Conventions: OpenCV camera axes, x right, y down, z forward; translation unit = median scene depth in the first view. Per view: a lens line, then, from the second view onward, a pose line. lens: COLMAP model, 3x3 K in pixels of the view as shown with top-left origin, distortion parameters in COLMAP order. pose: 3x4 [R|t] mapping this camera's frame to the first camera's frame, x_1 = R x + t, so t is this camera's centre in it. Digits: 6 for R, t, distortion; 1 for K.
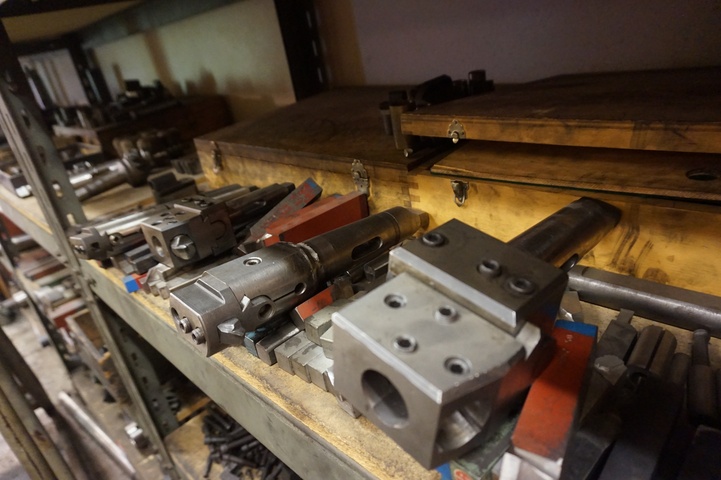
lens RADIAL K [[508.1, 0, 358.6], [0, 508.1, 240.7], [0, 0, 1]] dist [0.000292, -0.000019]
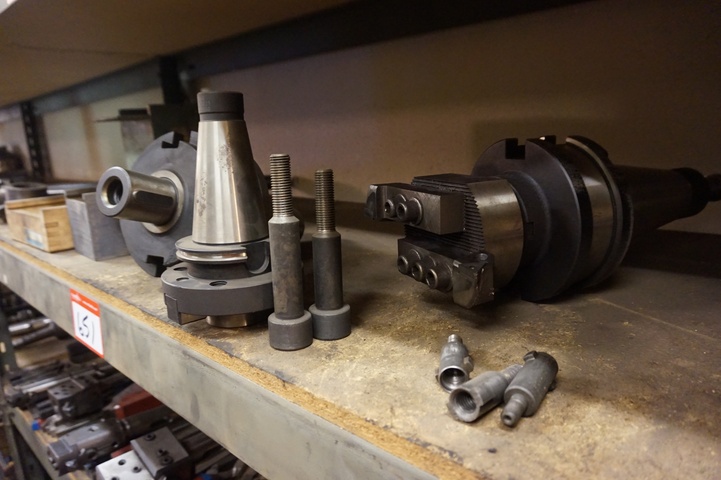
lens RADIAL K [[508.1, 0, 362.9], [0, 508.1, 242.4], [0, 0, 1]] dist [0.000292, -0.000019]
pose [[0.990795, 0.106951, 0.082986, 0.452503], [-0.087499, 0.973726, -0.210243, -0.259998], [-0.103292, 0.201046, 0.974121, -0.937314]]
